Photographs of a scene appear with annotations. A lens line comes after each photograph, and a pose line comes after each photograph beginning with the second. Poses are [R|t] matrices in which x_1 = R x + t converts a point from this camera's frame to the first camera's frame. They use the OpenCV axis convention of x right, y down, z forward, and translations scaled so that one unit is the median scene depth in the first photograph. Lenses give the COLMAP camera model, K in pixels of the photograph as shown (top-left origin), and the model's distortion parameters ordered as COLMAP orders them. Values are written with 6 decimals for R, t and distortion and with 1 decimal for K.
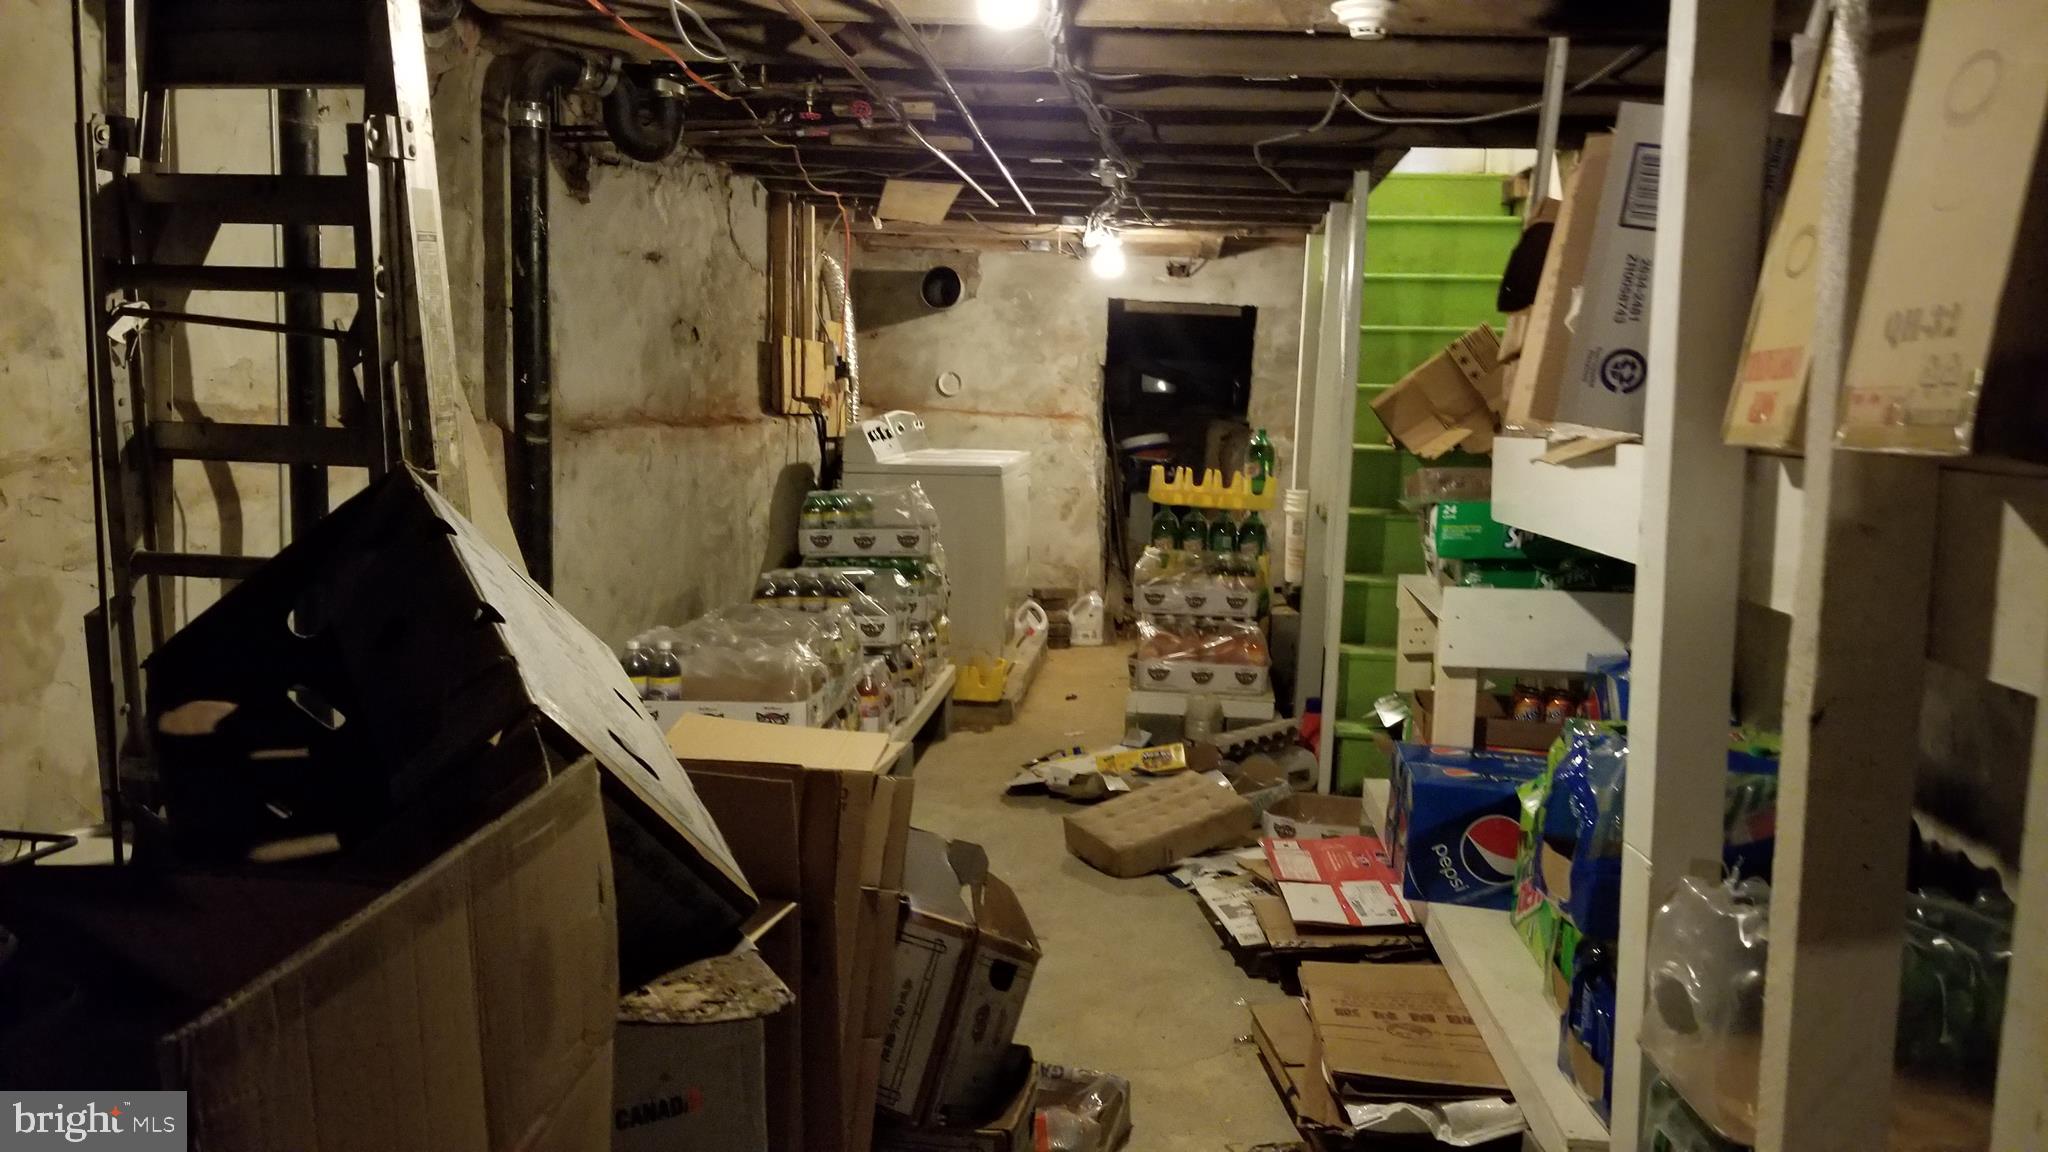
lens RADIAL K [[1702.2, 0, 1024.0], [0, 1702.2, 576.0], [0, 0, 1]] dist [-0.000433, -0.000039]
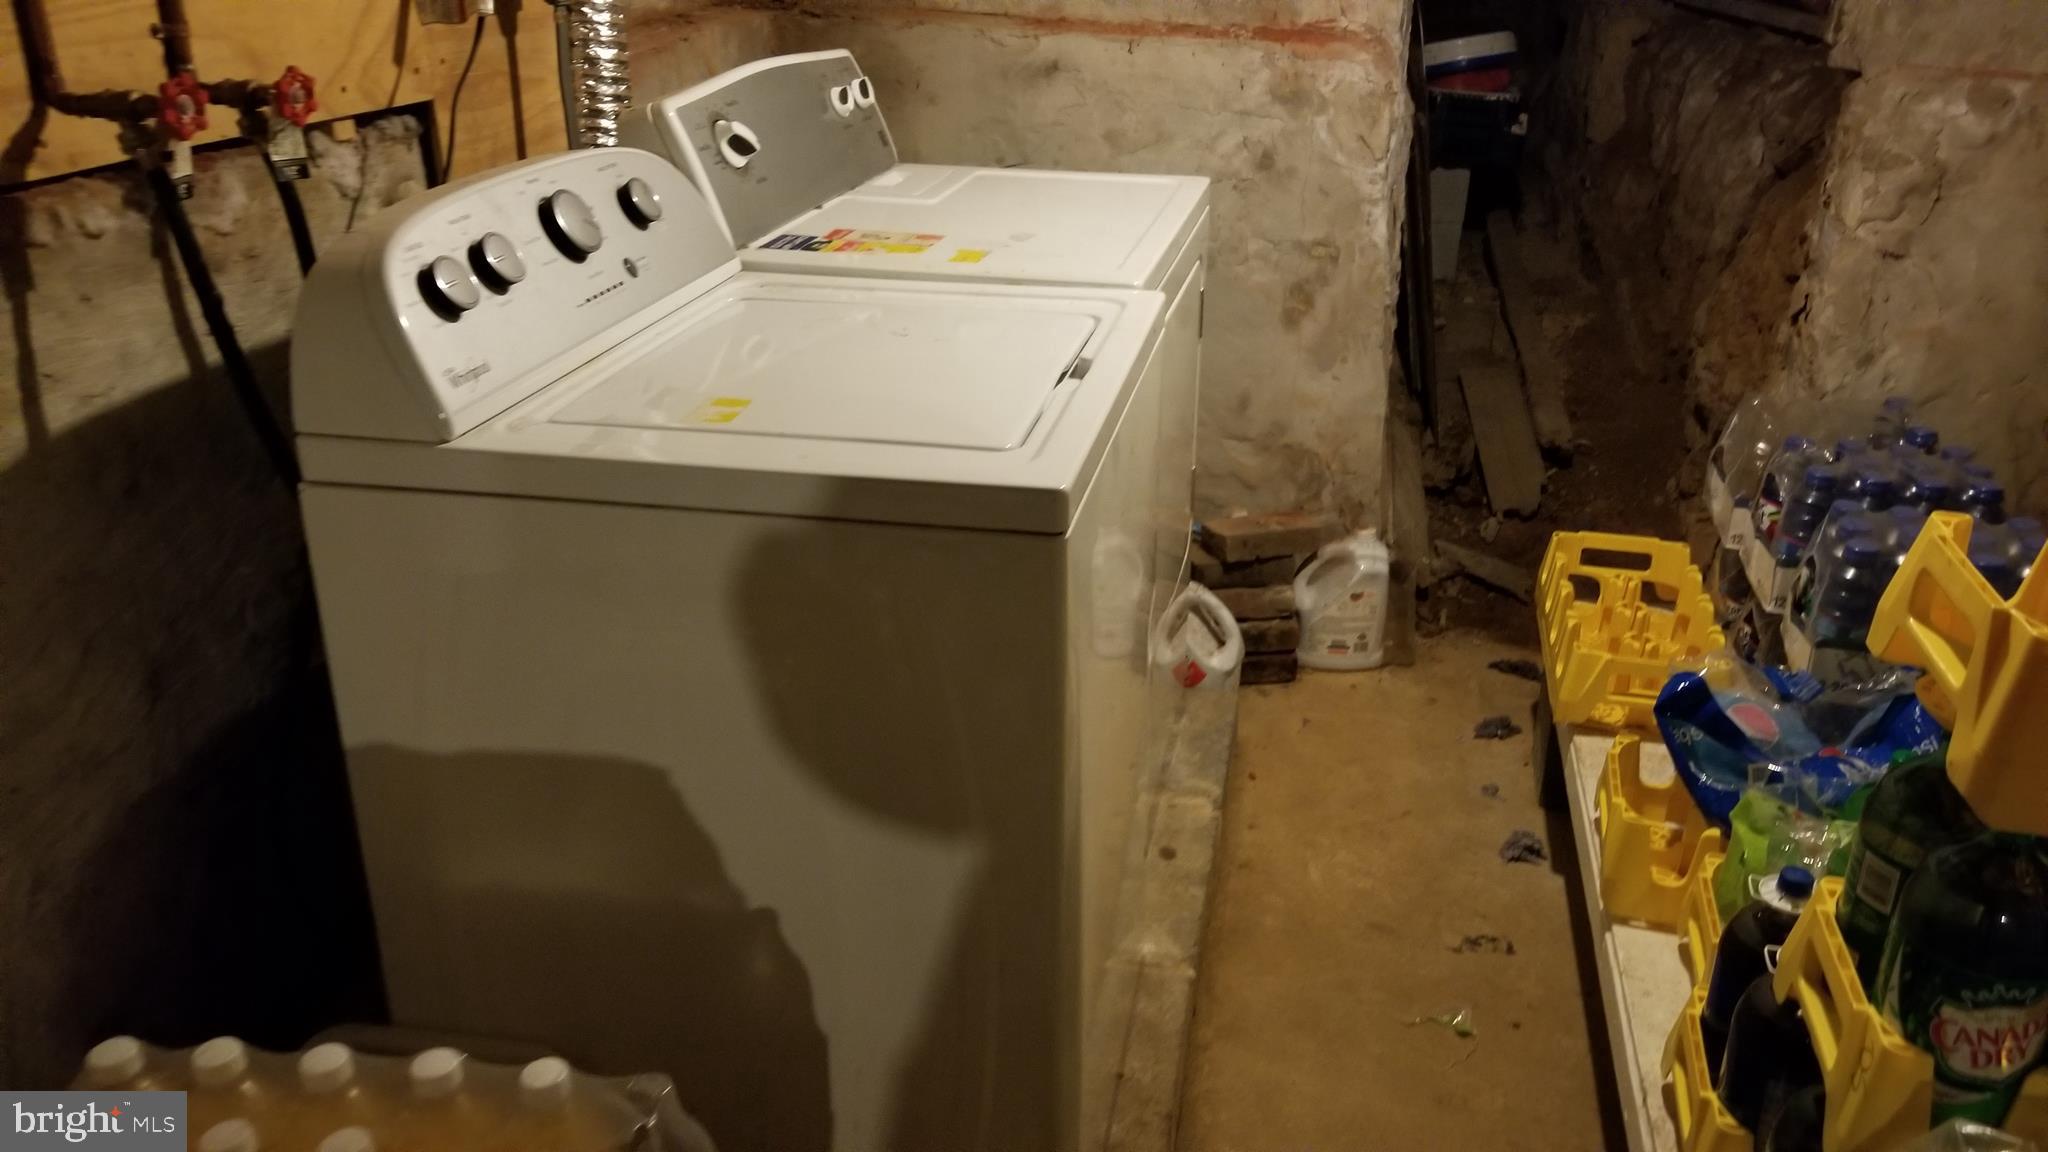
lens RADIAL K [[1637.0, 0, 1024.0], [0, 1637.0, 576.0], [0, 0, 1]] dist [0.081794, 0.000831]
pose [[0.995760, 0.021417, -0.089464, -0.001424], [0.004351, 0.960468, 0.278356, -0.081669], [0.091889, -0.277565, 0.956302, 0.636877]]
